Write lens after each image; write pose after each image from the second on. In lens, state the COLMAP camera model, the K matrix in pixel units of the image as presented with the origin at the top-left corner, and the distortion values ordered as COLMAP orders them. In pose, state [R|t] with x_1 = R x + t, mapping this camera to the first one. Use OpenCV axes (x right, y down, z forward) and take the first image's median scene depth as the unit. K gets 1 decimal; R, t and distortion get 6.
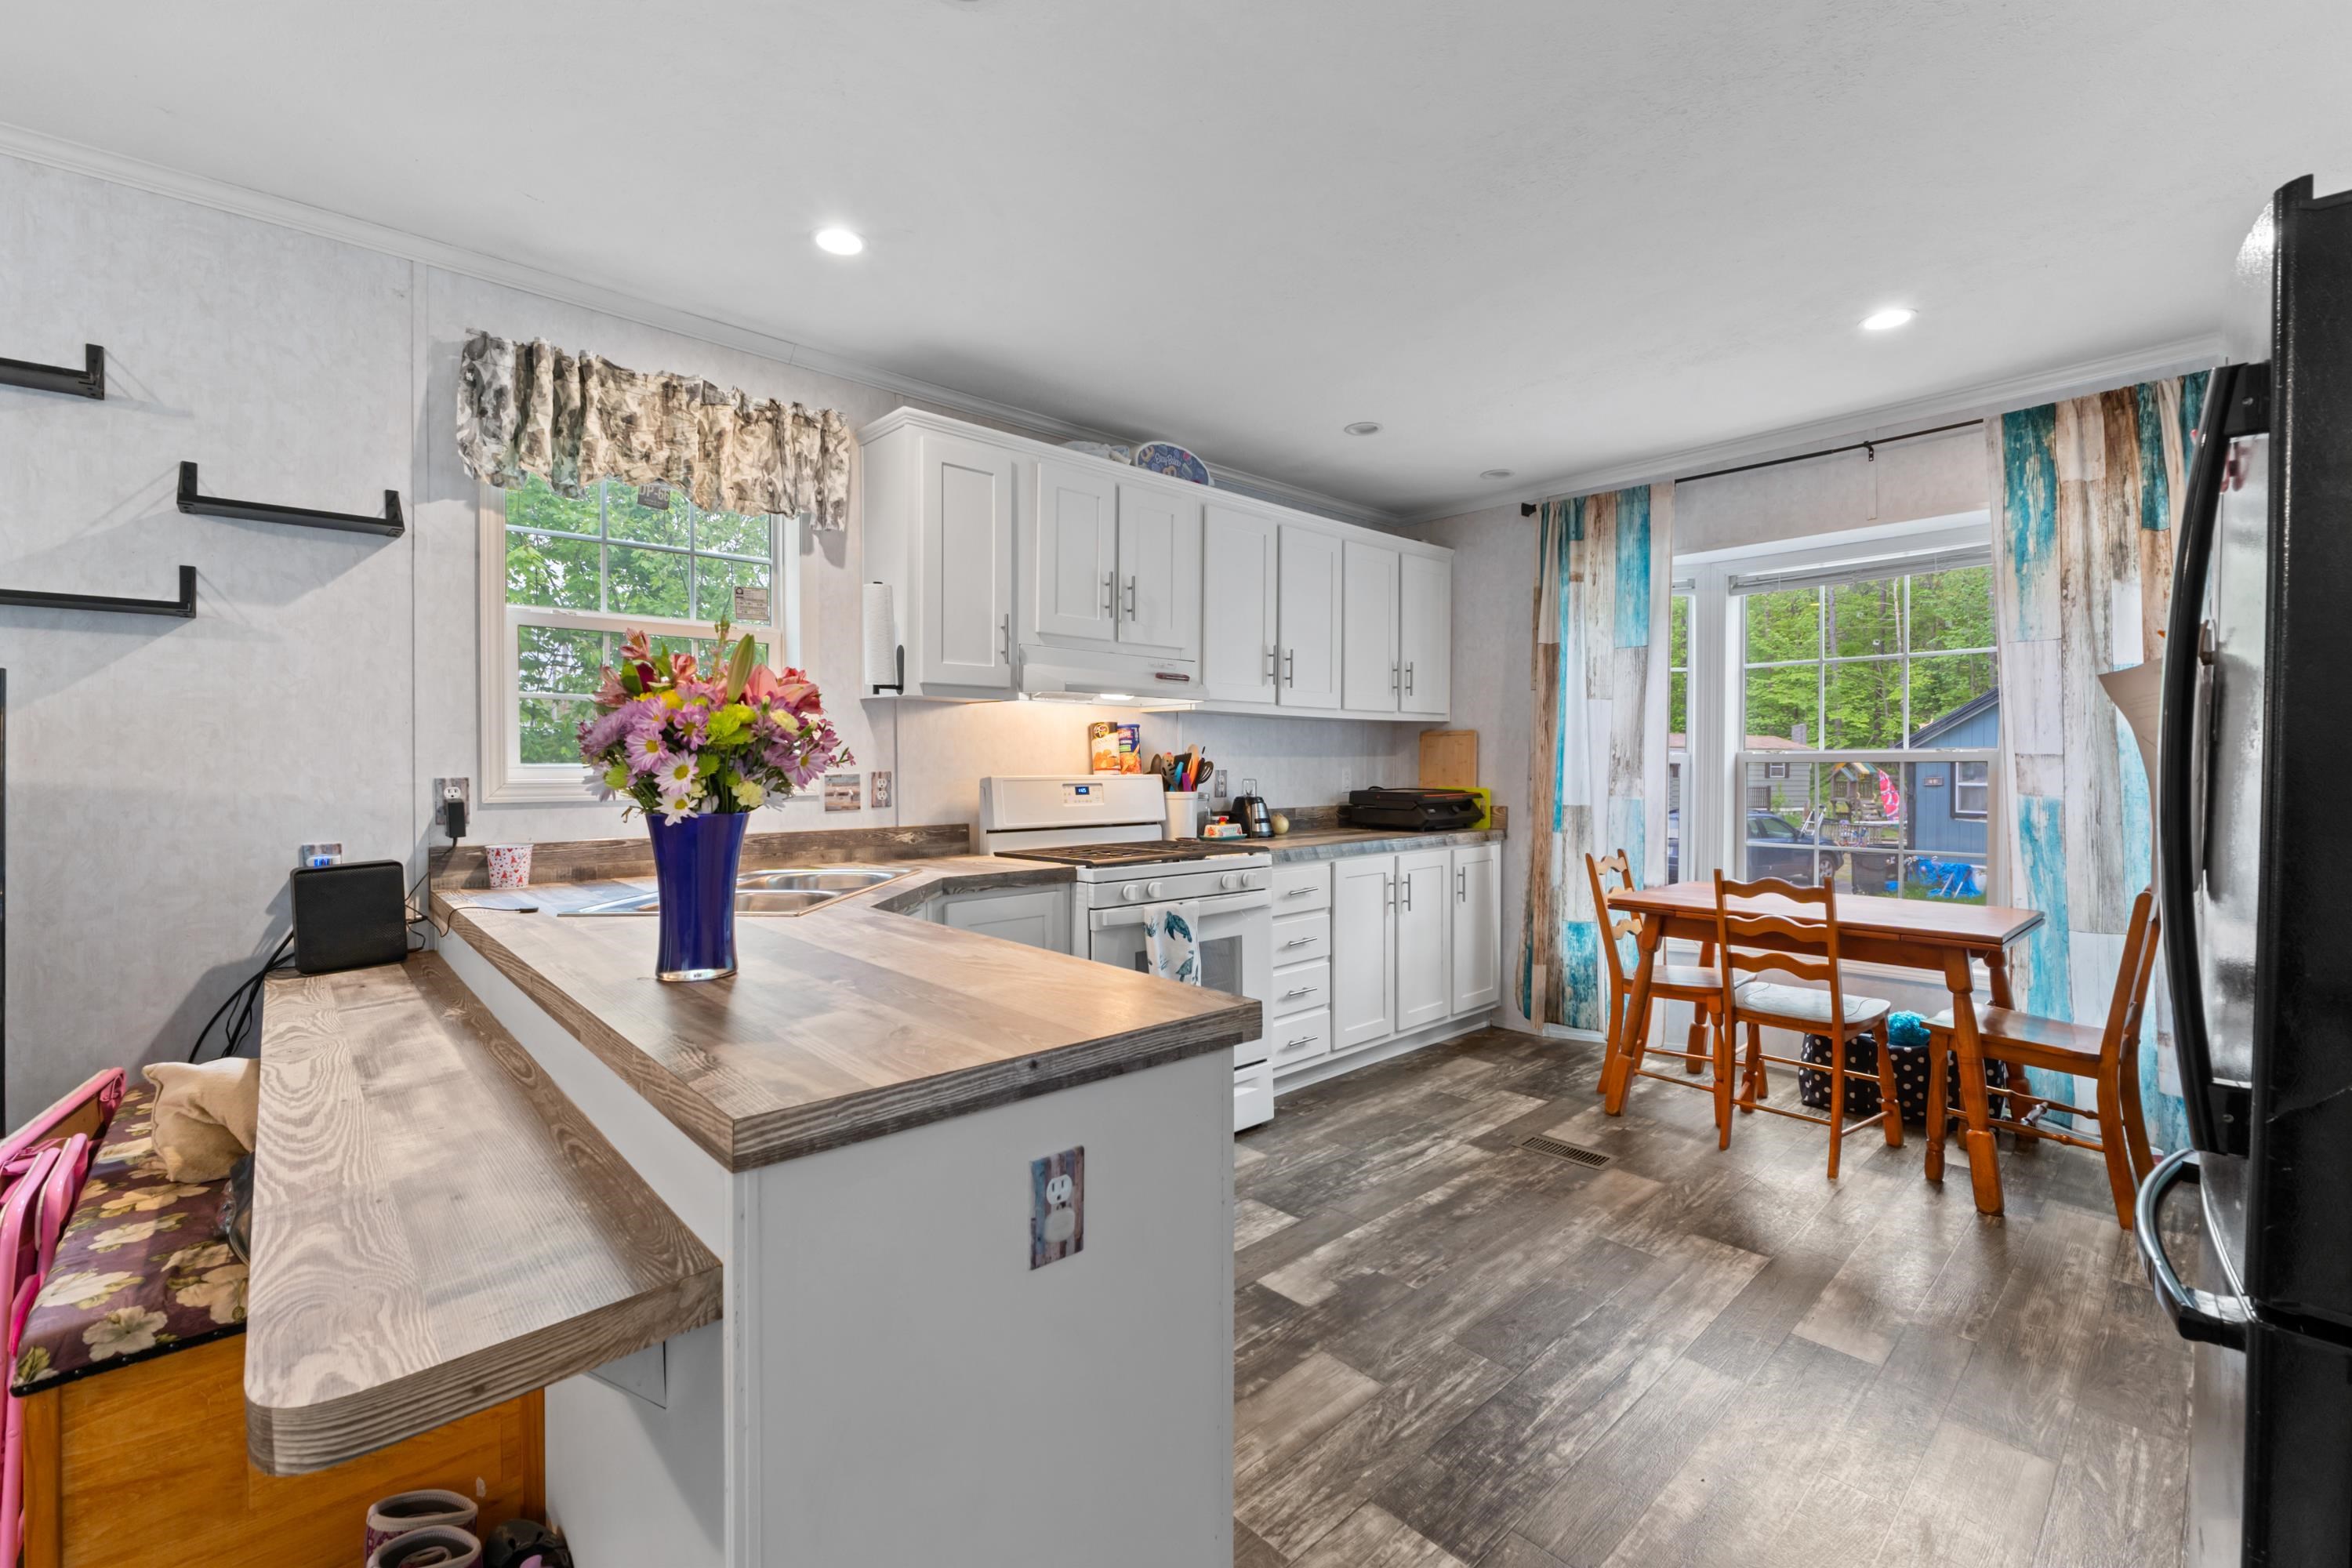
lens RADIAL K [[995.1, 0, 1170.6], [0, 995.1, 775.7], [0, 0, 1]] dist [-0.001580, -0.001039]
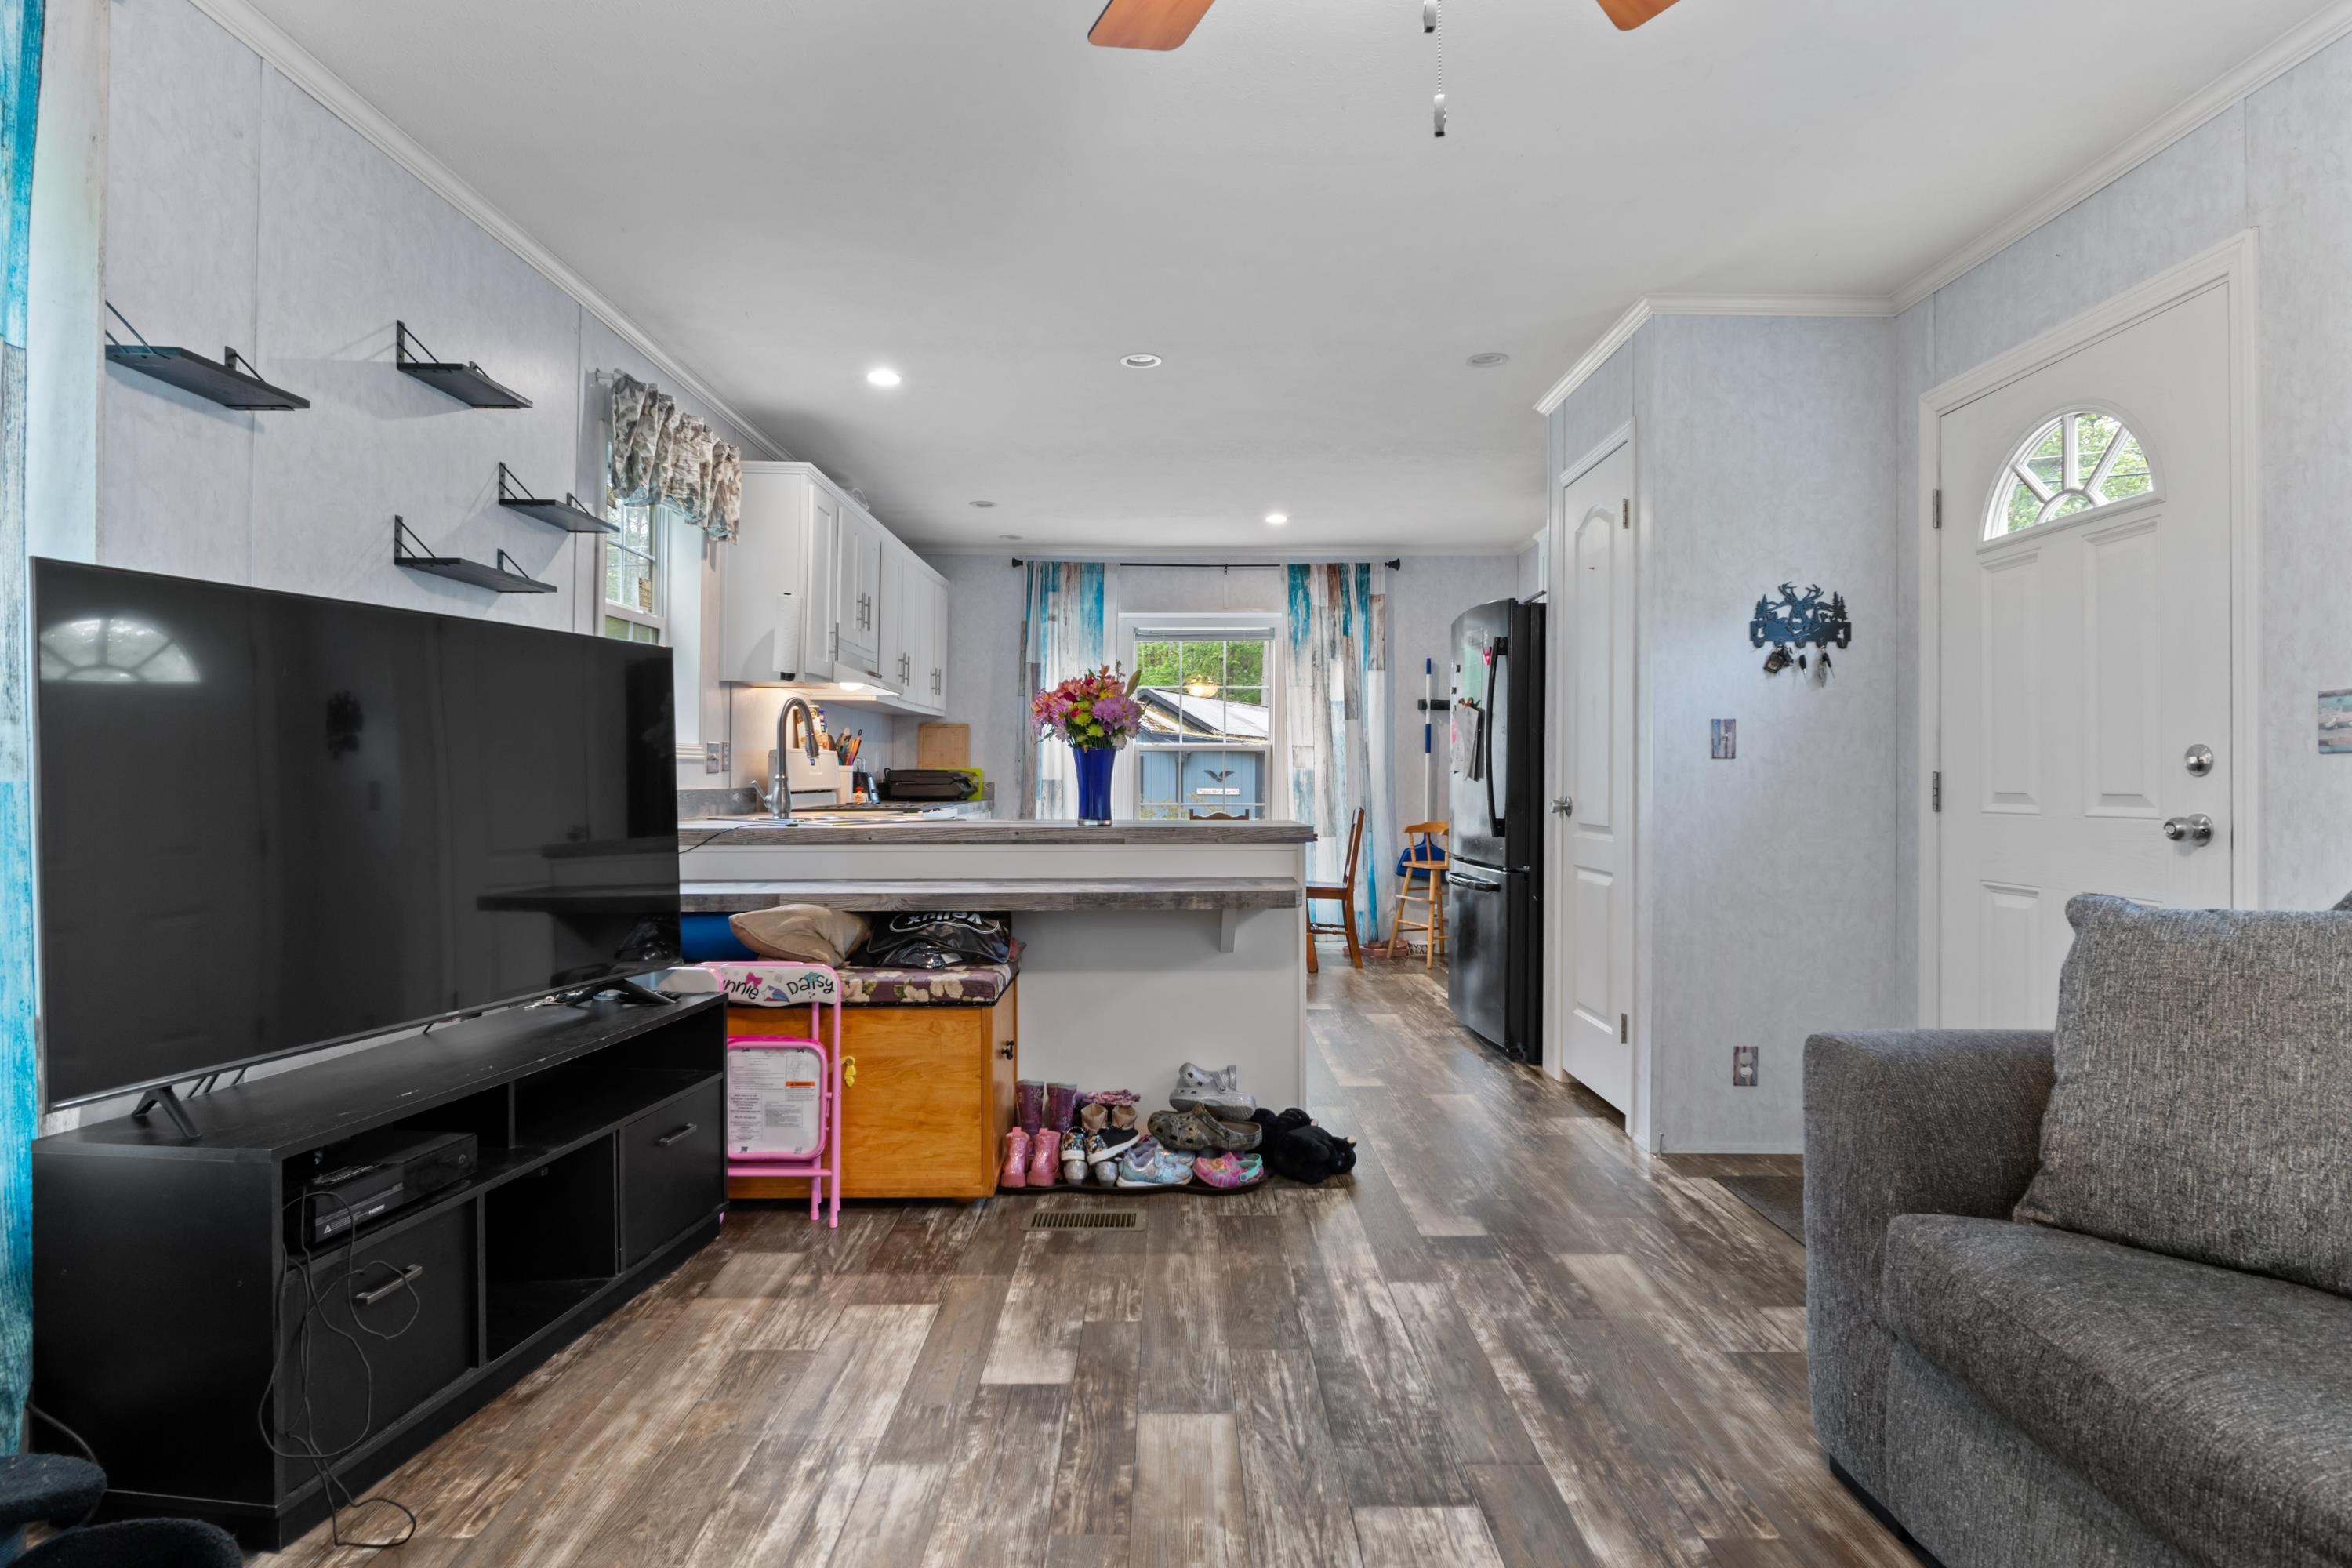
lens RADIAL K [[1205.7, 0, 1187.4], [0, 1205.7, 775.7], [0, 0, 1]] dist [-0.004825, -0.003486]
pose [[0.669879, 0.001044, 0.742469, -0.783222], [0.005783, 0.999961, -0.006625, 0.039433], [-0.742447, 0.008732, 0.669847, -0.303877]]
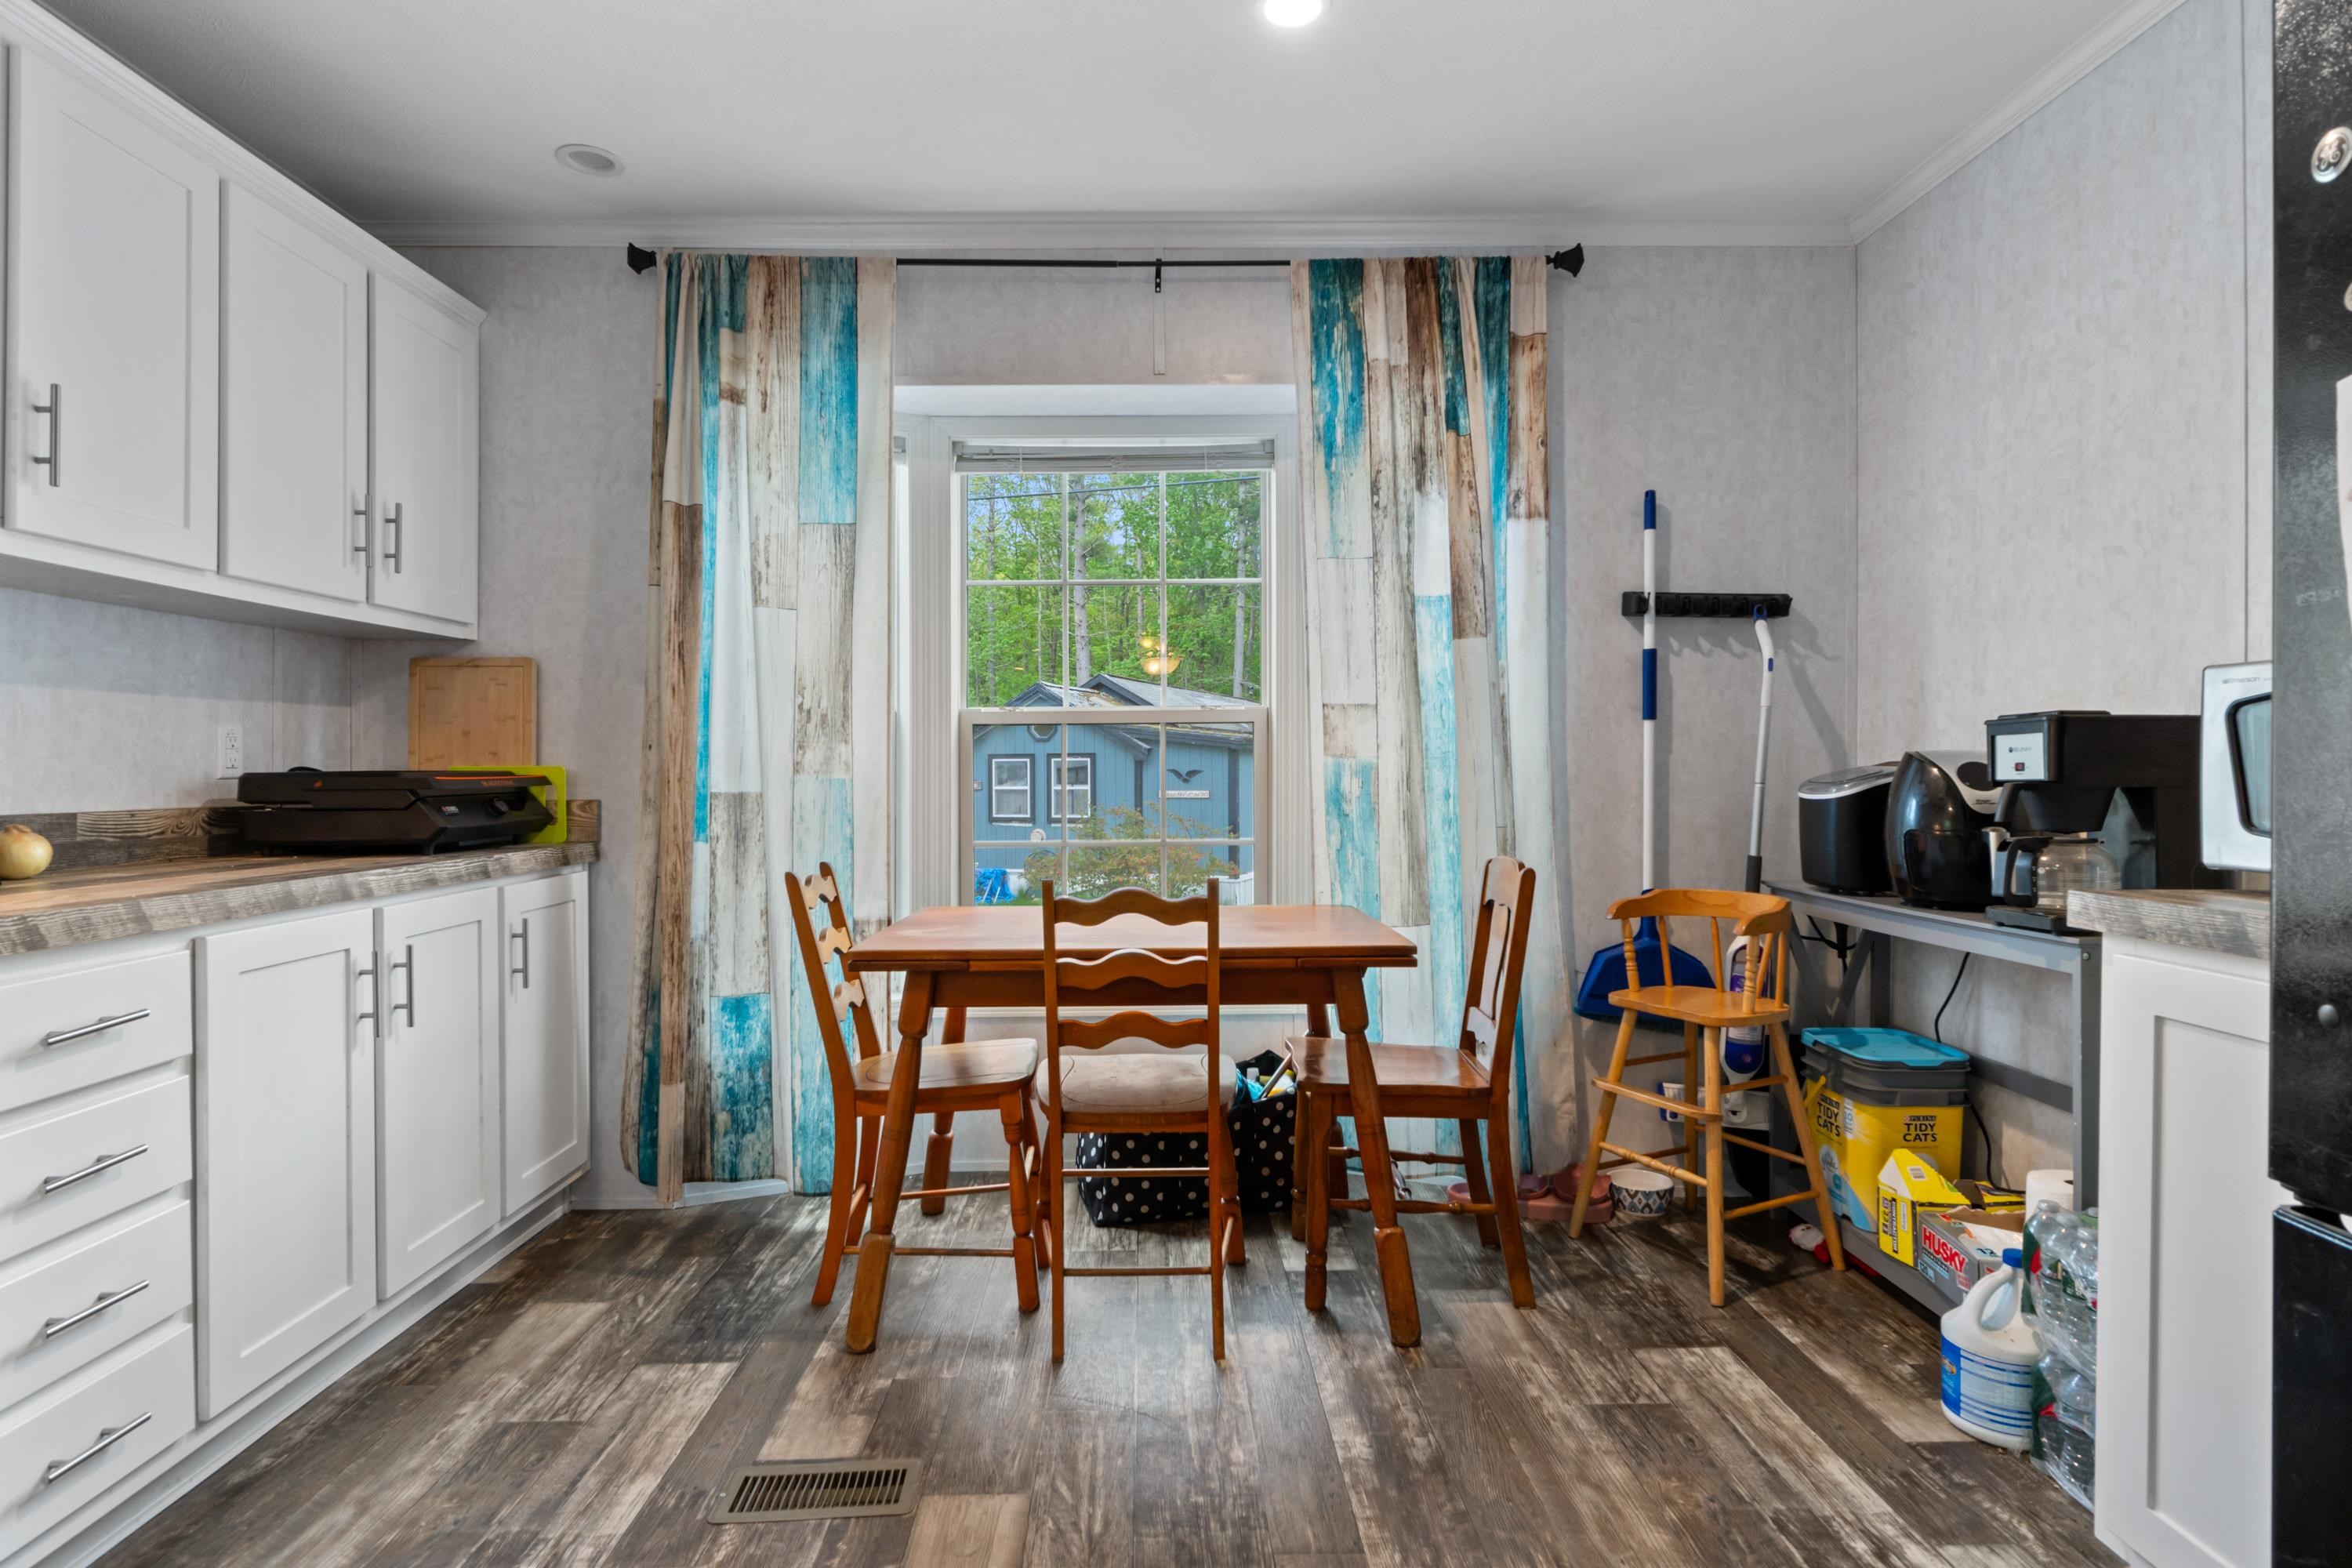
lens RADIAL K [[1205.7, 0, 1188.4], [0, 1205.7, 772.4], [0, 0, 1]] dist [-0.004825, -0.003486]
pose [[0.652660, -0.003153, 0.757644, 0.057598], [0.014524, 0.999860, -0.008351, 0.029983], [-0.757511, 0.016455, 0.652615, 0.377091]]
